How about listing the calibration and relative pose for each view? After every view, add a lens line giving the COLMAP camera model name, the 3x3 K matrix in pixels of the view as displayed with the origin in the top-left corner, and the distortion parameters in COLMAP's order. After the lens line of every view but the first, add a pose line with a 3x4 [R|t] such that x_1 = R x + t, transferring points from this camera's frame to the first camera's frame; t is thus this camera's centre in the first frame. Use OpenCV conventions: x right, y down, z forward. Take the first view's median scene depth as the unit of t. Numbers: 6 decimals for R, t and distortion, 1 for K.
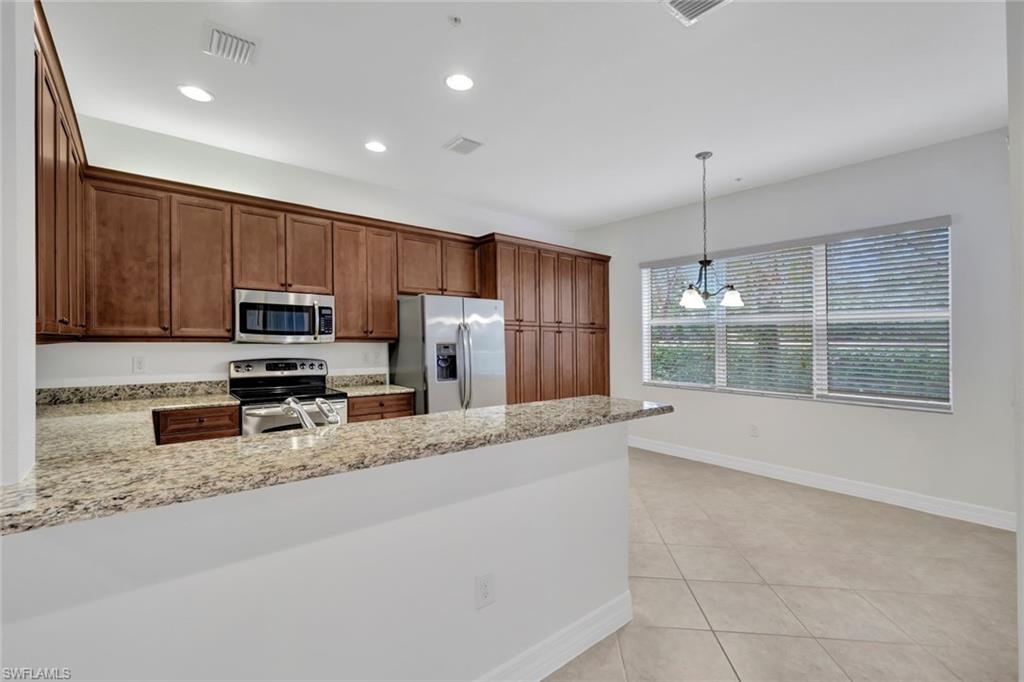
lens RADIAL K [[446.9, 0, 510.4], [0, 446.9, 337.5], [0, 0, 1]] dist [0.008048, -0.000206]
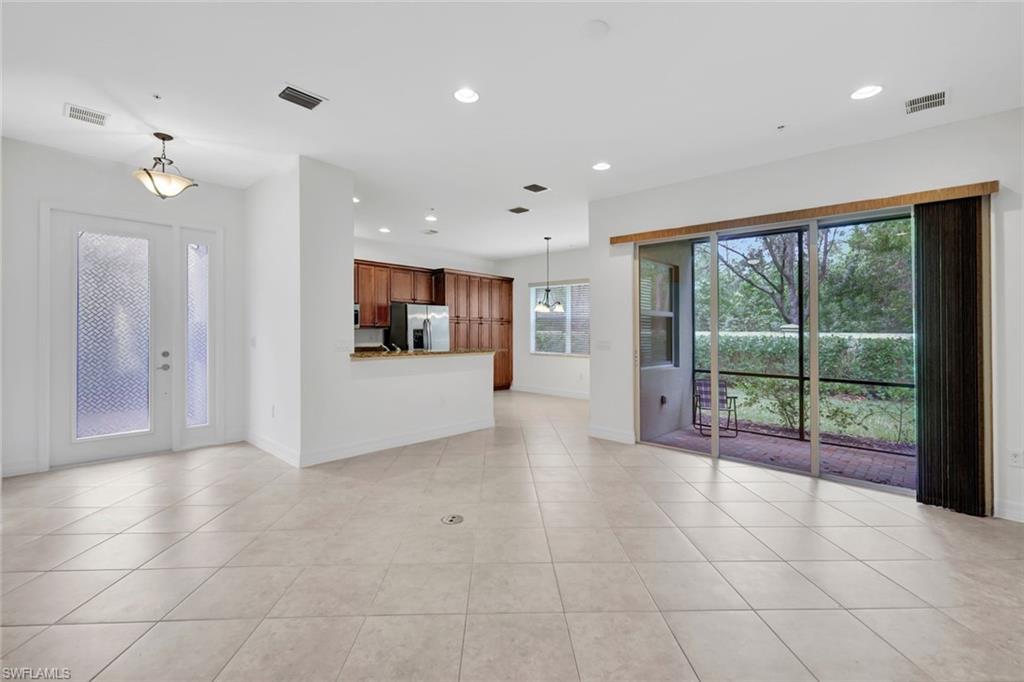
lens RADIAL K [[446.8, 0, 510.7], [0, 446.8, 321.5], [0, 0, 1]] dist [-0.001798, 0.000655]
pose [[0.992332, 0.005141, 0.123494, 0.011219], [-0.003367, 0.999888, -0.014567, 0.005764], [-0.123556, 0.014039, 0.992238, -0.862188]]
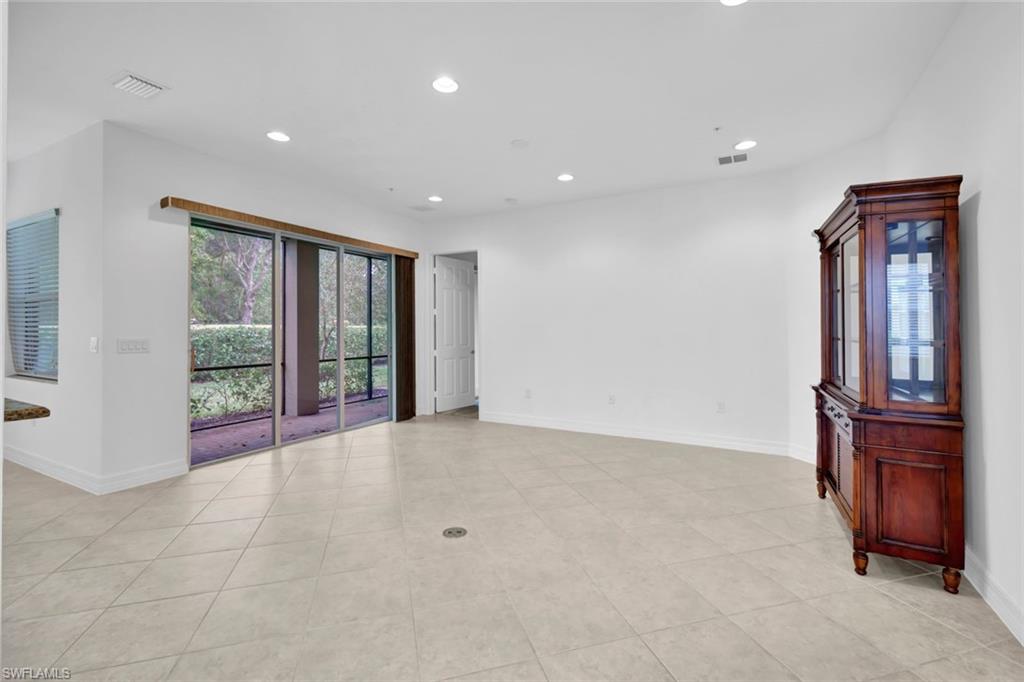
lens RADIAL K [[446.8, 0, 521.6], [0, 446.8, 322.2], [0, 0, 1]] dist [-0.001798, 0.000655]
pose [[-0.391523, -0.001165, 0.920168, -0.612698], [-0.012796, 0.999909, -0.004179, 0.001065], [-0.920079, -0.013410, -0.391503, -0.022496]]
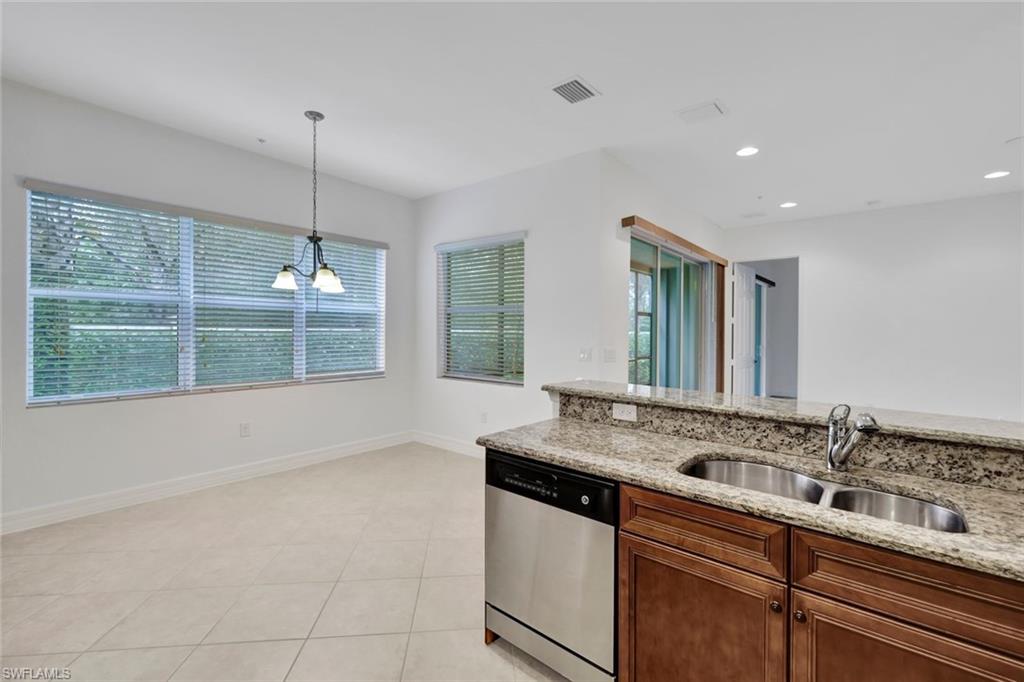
lens RADIAL K [[446.8, 0, 517.6], [0, 446.8, 325.9], [0, 0, 1]] dist [-0.001798, 0.000655]
pose [[-0.201688, -0.002191, 0.979447, -0.415045], [-0.019521, 0.999808, -0.001783, -0.003329], [-0.979255, -0.019479, -0.201692, 0.658651]]
